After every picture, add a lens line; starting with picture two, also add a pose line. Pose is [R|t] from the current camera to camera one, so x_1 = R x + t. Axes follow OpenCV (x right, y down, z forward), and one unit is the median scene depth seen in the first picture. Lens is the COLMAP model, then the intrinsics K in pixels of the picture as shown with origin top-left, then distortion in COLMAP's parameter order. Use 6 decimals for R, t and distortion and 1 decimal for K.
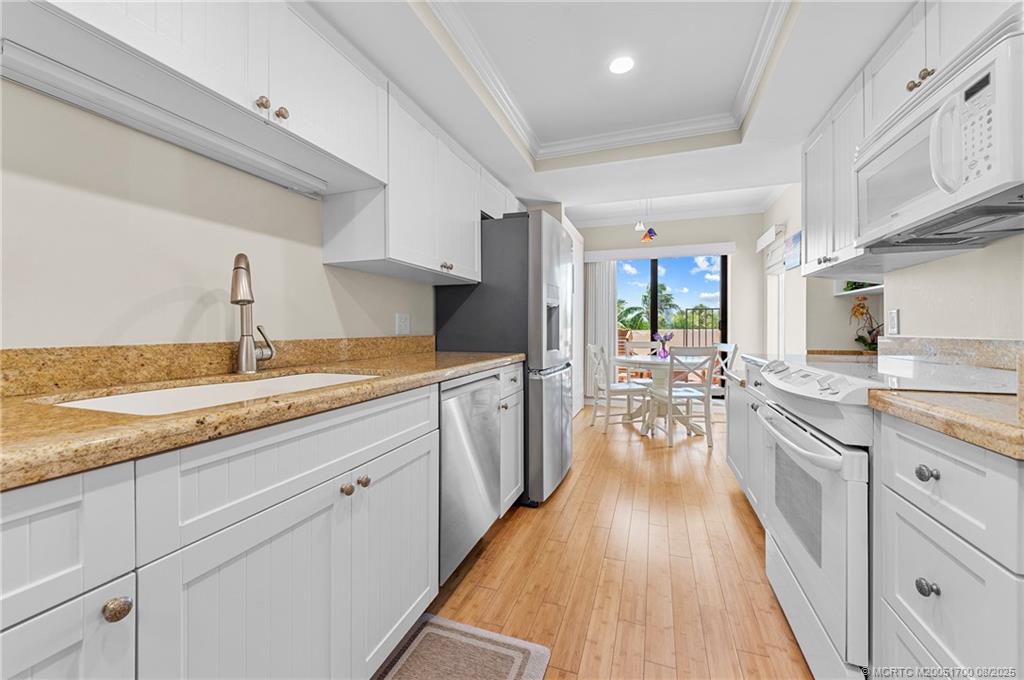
lens RADIAL K [[405.8, 0, 511.8], [0, 405.8, 330.2], [0, 0, 1]] dist [0.001502, 0.000047]
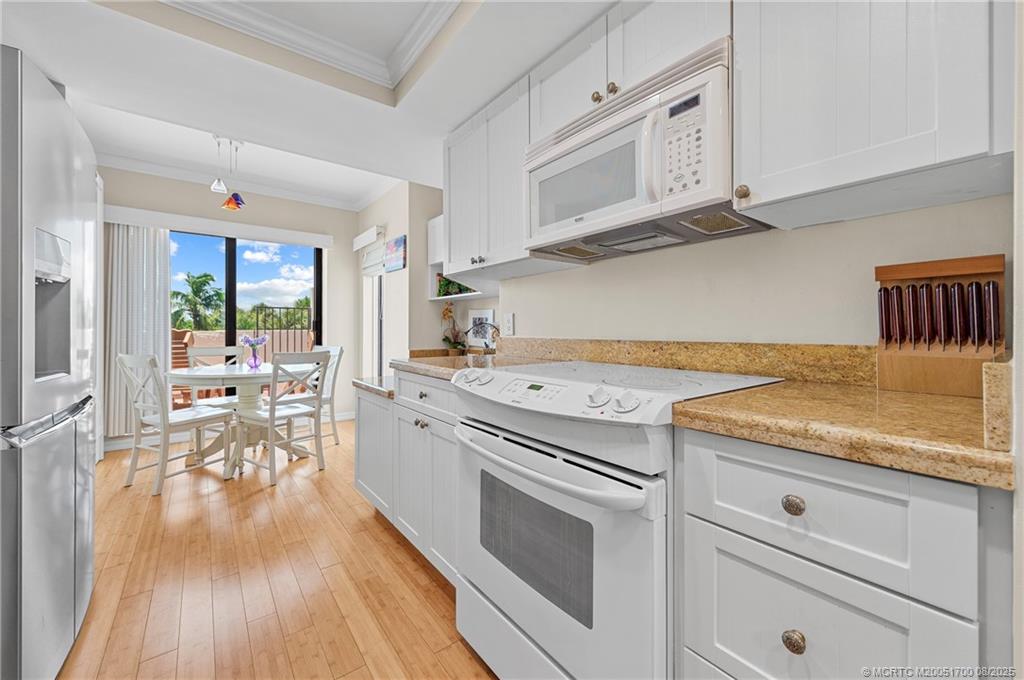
lens RADIAL K [[405.8, 0, 511.8], [0, 405.8, 330.2], [0, 0, 1]] dist [0.001502, 0.000047]
pose [[0.547234, 0.002482, 0.836976, 0.000167], [-0.000896, 0.999997, -0.002379, -0.000871], [-0.836979, 0.000552, 0.547235, 0.218747]]
